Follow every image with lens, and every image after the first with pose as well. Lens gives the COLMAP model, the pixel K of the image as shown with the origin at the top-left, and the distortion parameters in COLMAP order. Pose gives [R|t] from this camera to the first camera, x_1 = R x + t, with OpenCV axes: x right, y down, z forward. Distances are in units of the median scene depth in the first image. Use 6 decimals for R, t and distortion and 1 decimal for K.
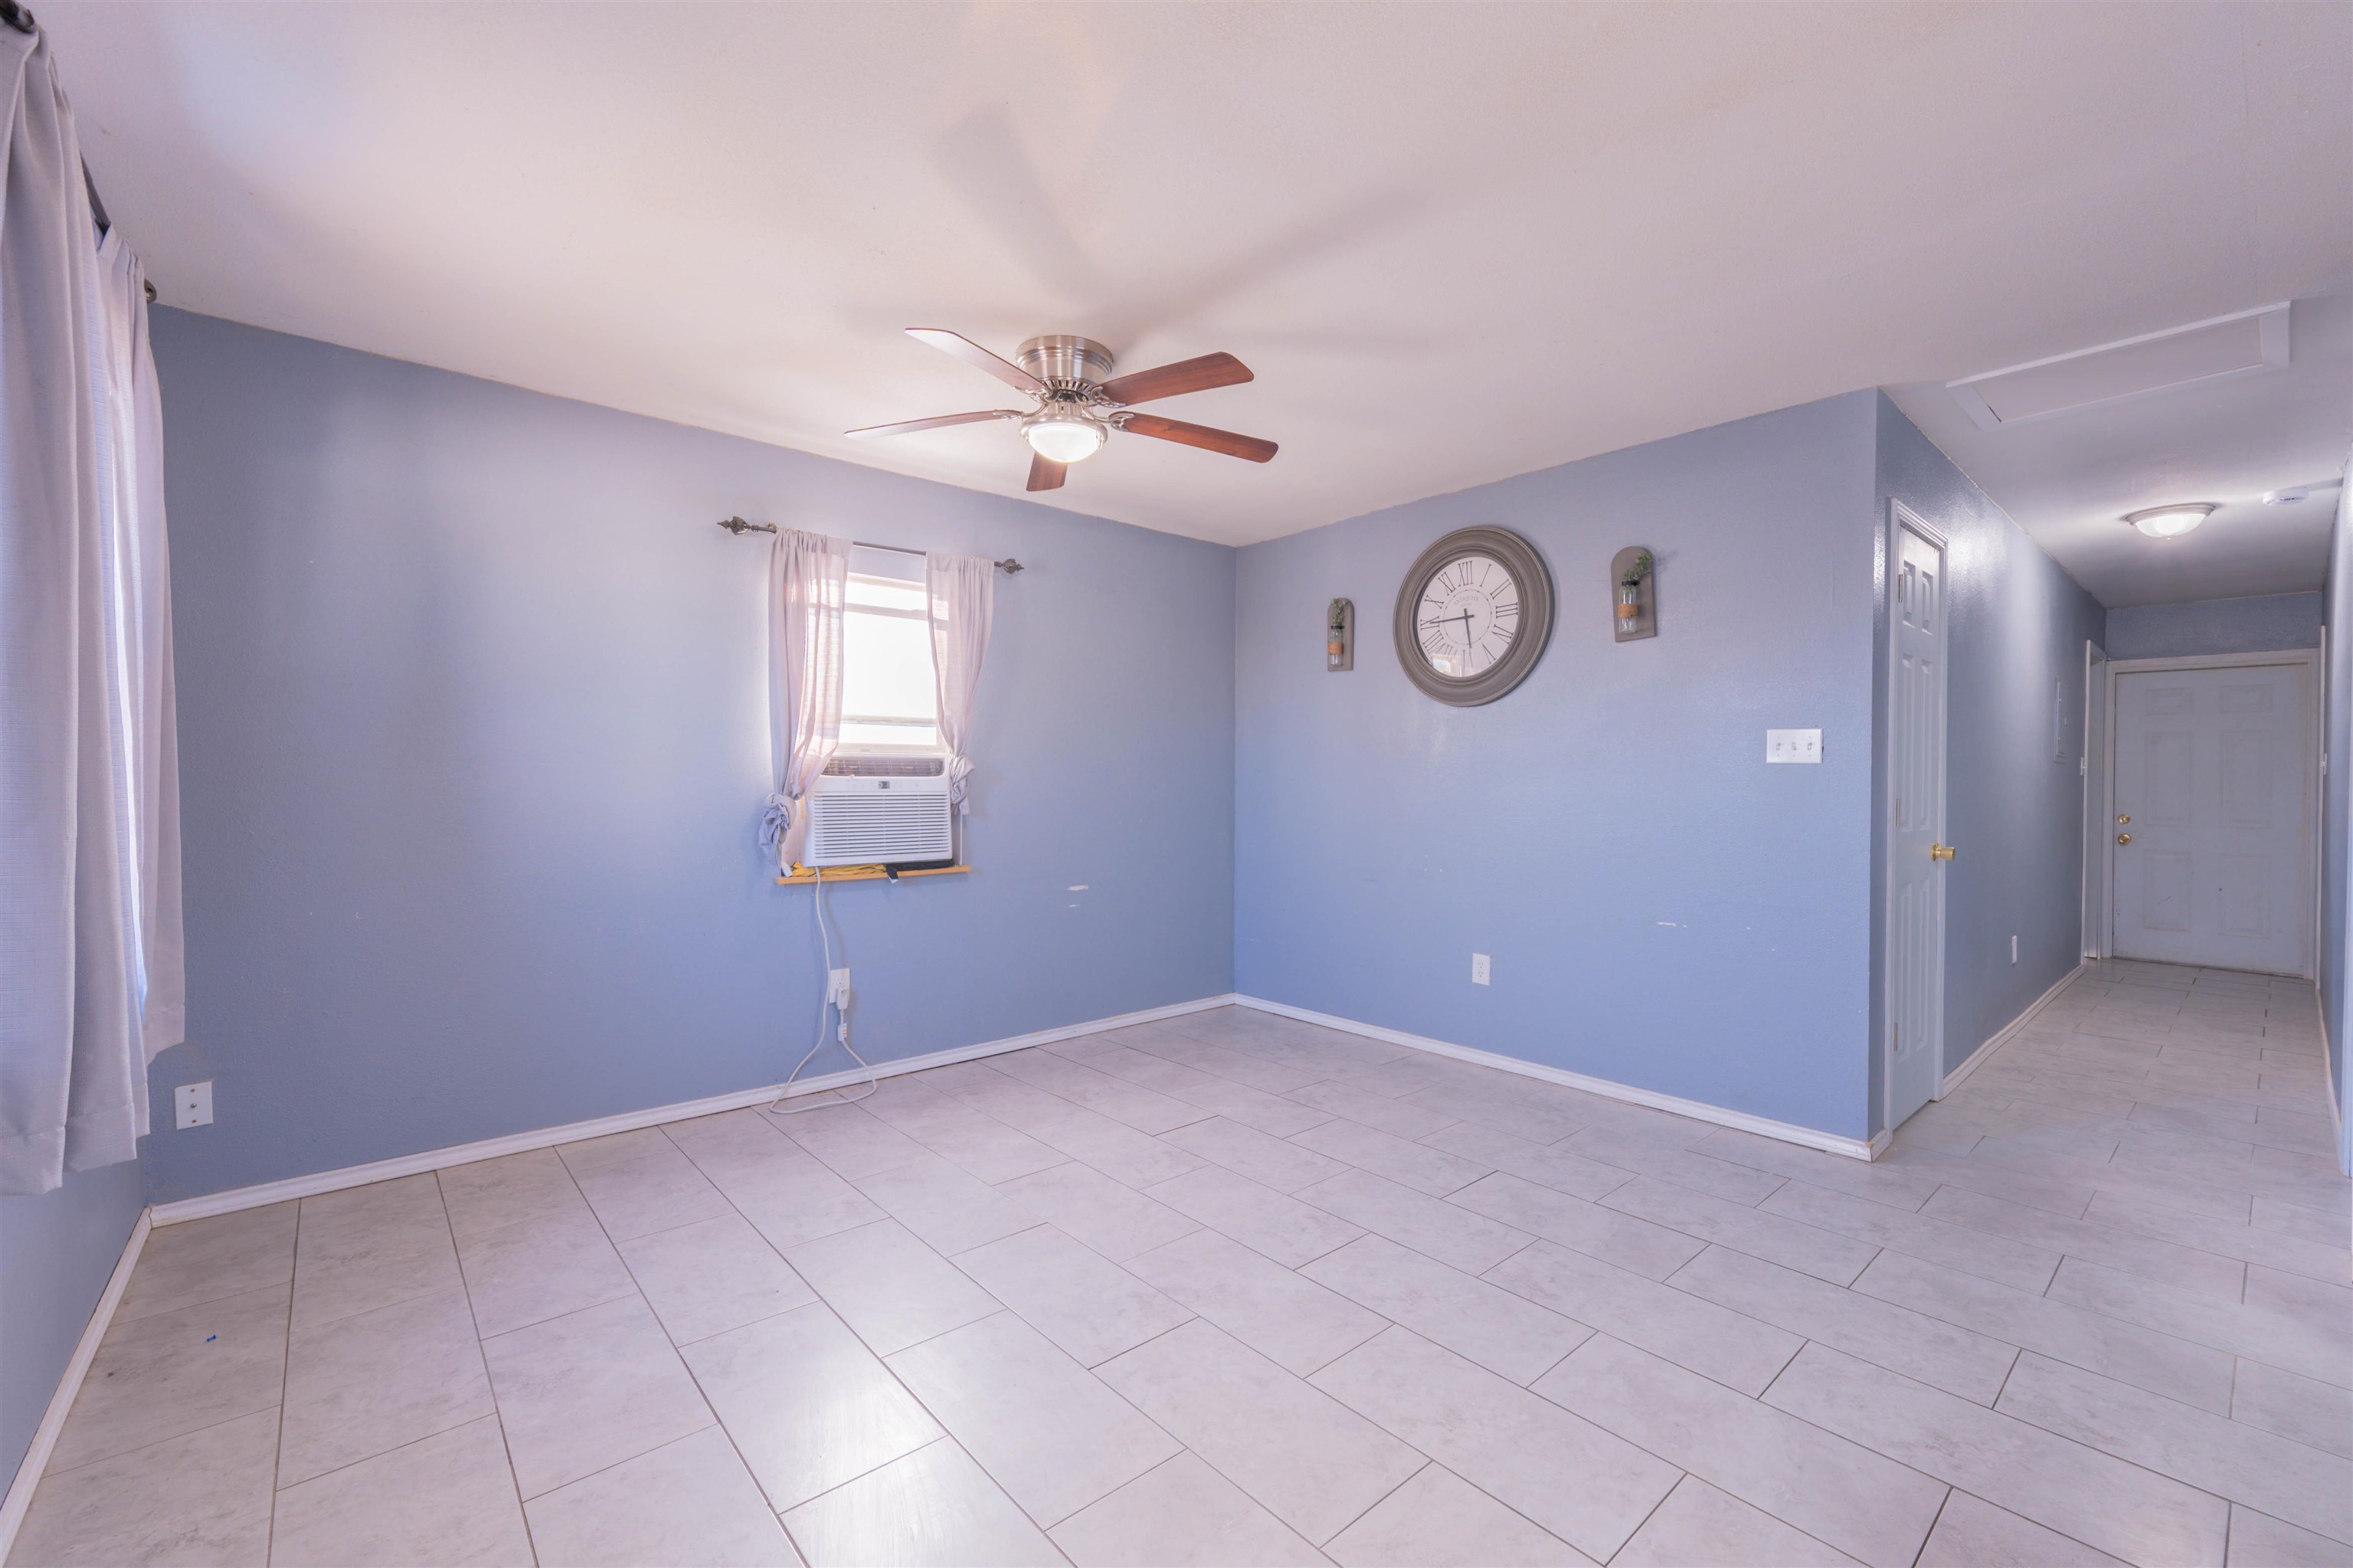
lens RADIAL K [[942.2, 0, 1162.1], [0, 942.2, 788.4], [0, 0, 1]] dist [-0.001253, 0.000242]
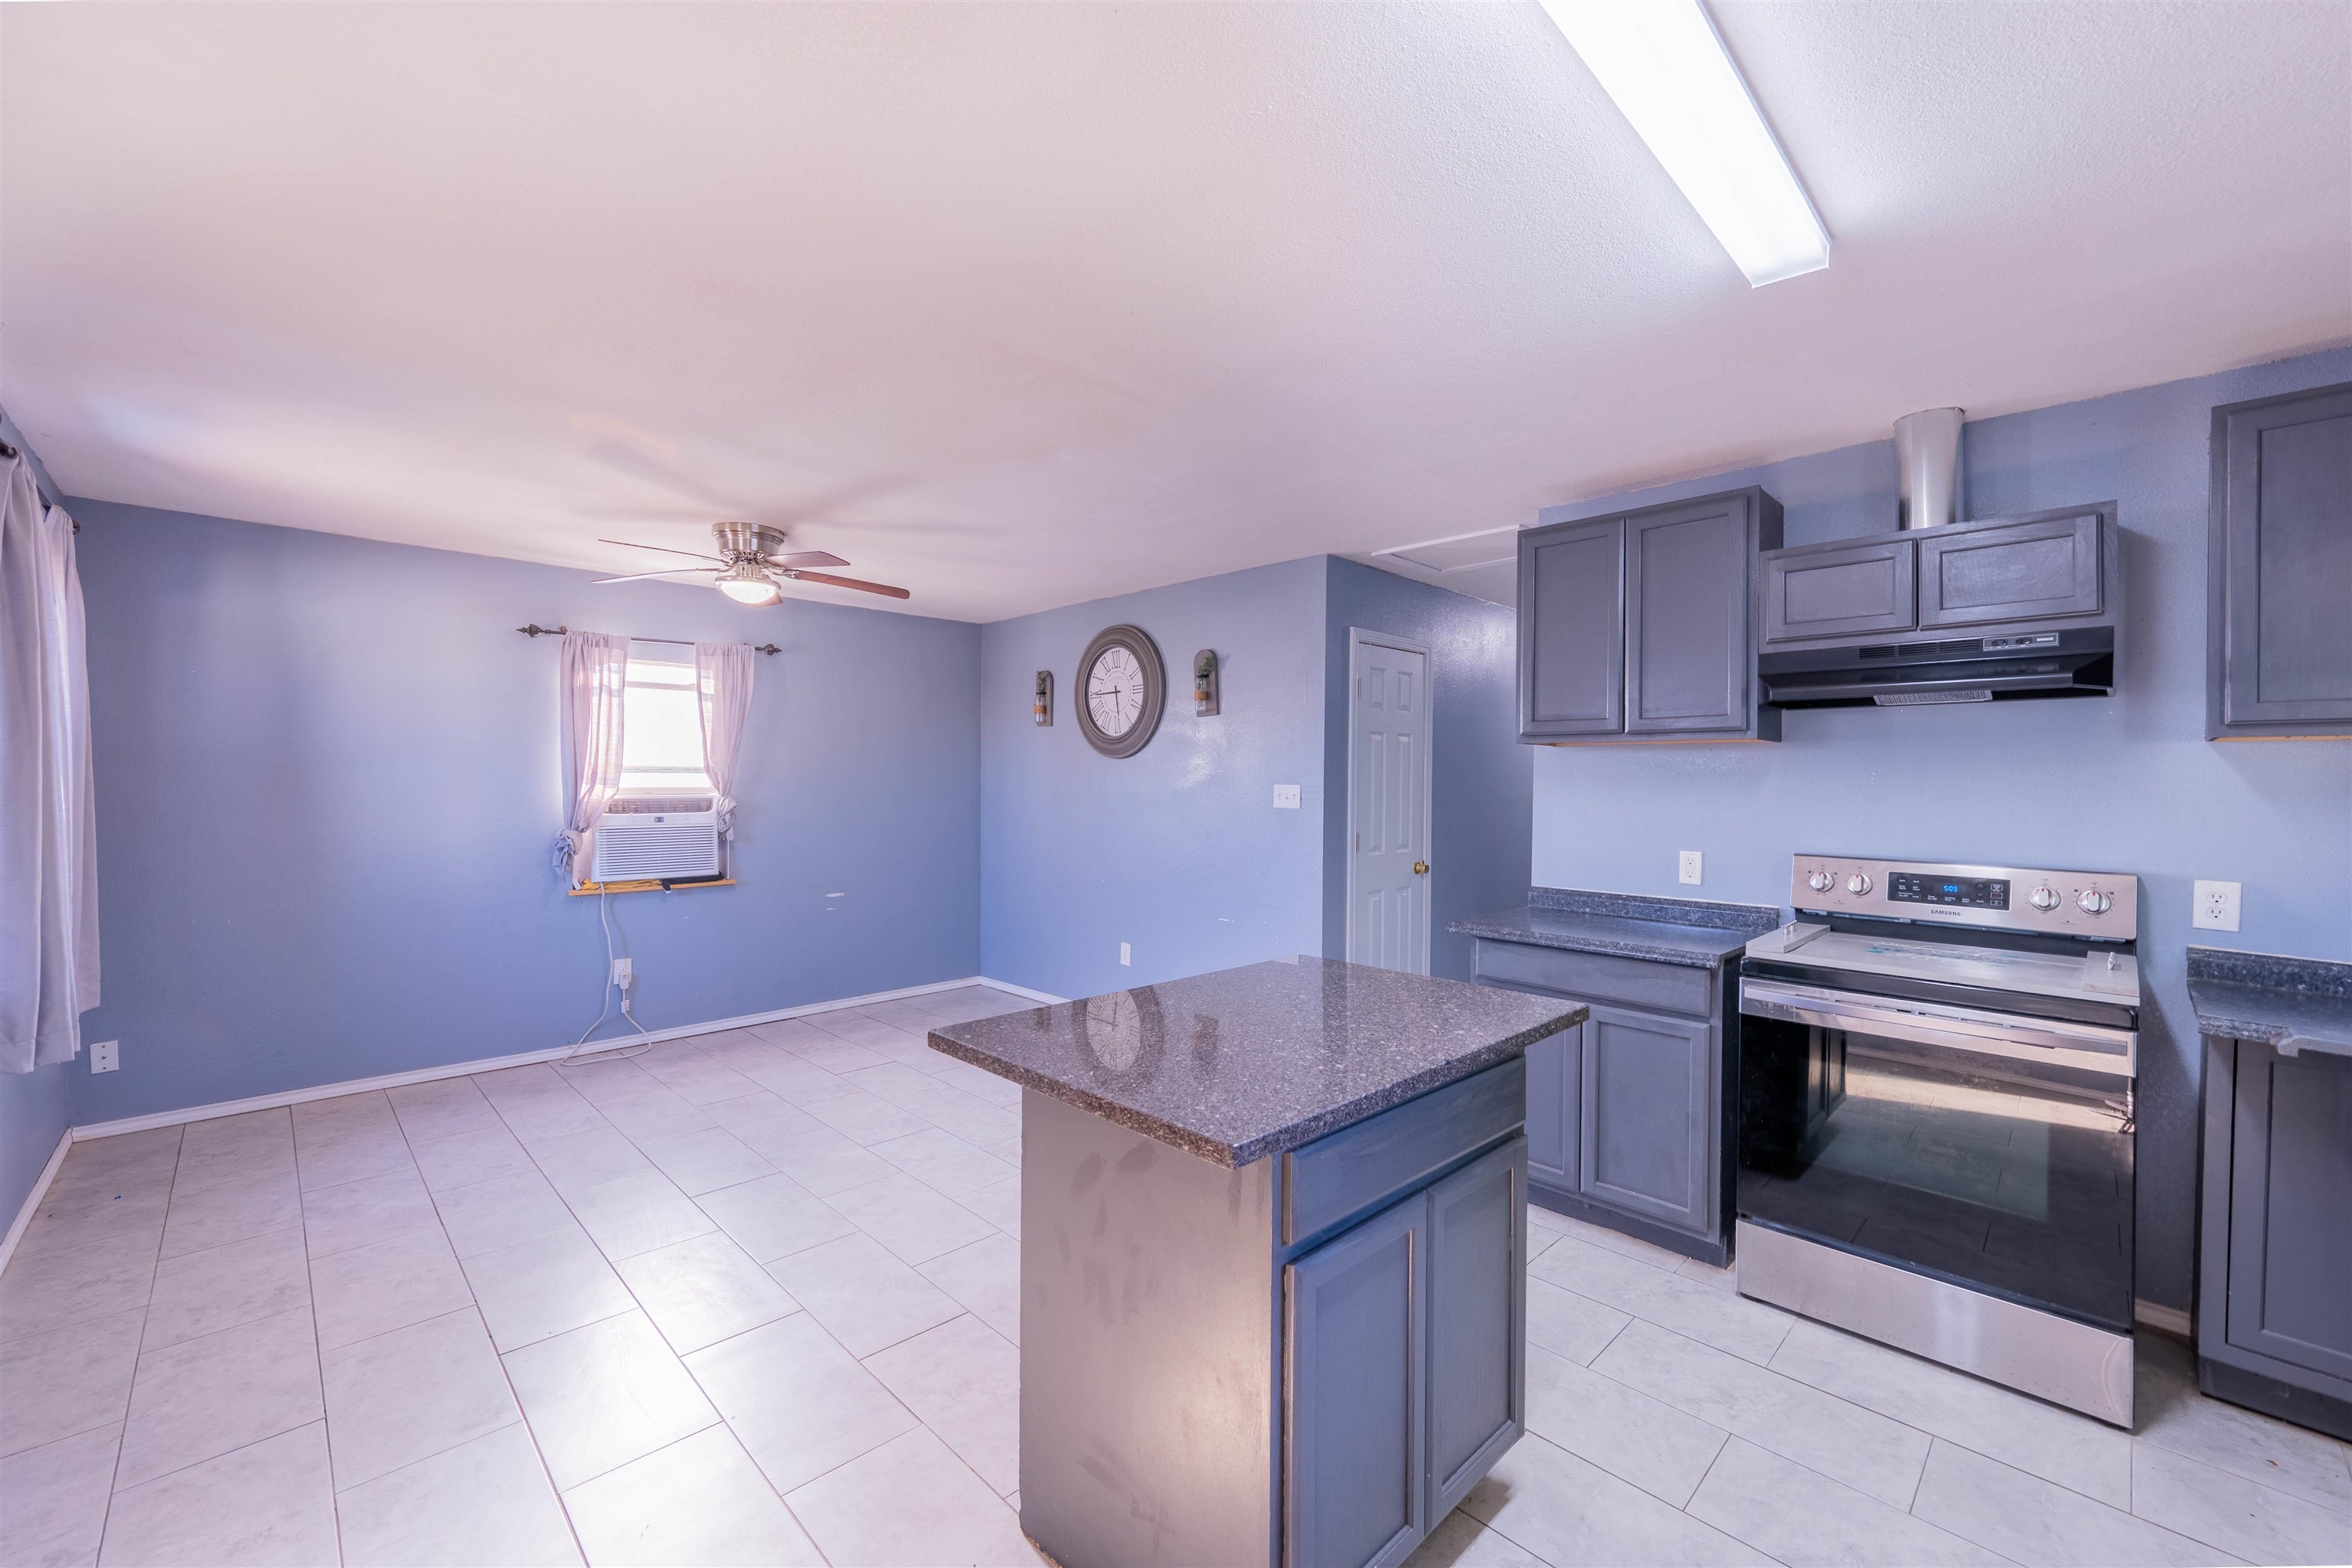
lens RADIAL K [[941.8, 0, 1191.5], [0, 941.8, 782.8], [0, 0, 1]] dist [-0.001253, 0.000242]
pose [[0.998069, 0.000423, 0.062106, 0.414191], [-0.000457, 1.000000, 0.000530, -0.063375], [-0.062105, -0.000558, 0.998069, -0.412486]]
